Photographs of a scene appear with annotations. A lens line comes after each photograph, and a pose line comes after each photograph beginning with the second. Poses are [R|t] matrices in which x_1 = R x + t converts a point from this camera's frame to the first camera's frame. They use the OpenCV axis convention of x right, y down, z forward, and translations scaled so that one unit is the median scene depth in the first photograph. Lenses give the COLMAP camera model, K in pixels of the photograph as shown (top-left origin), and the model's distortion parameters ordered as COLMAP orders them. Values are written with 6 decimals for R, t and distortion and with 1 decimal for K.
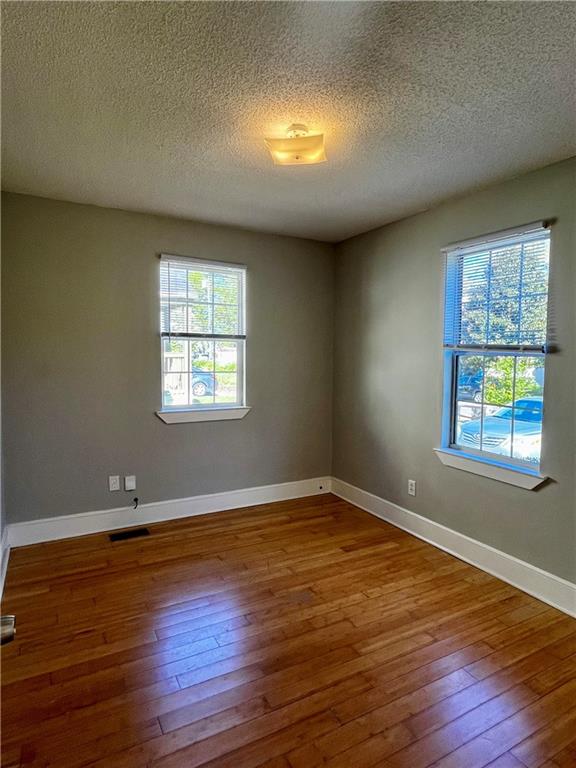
lens RADIAL K [[437.3, 0, 287.5], [0, 437.3, 386.0], [0, 0, 1]] dist [-0.002027, -0.000682]
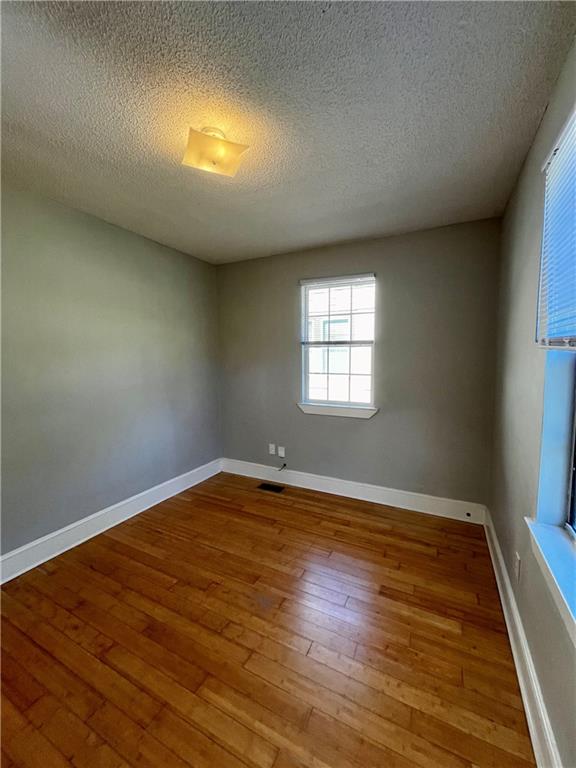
lens RADIAL K [[309.3, 0, 288.0], [0, 309.3, 384.0], [0, 0, 1]] dist [-0.000519, -0.000142]
pose [[0.567209, 0.064435, -0.821050, 0.449807], [-0.052313, 0.997740, 0.042162, -0.036078], [0.821911, 0.019037, 0.569298, 0.459063]]
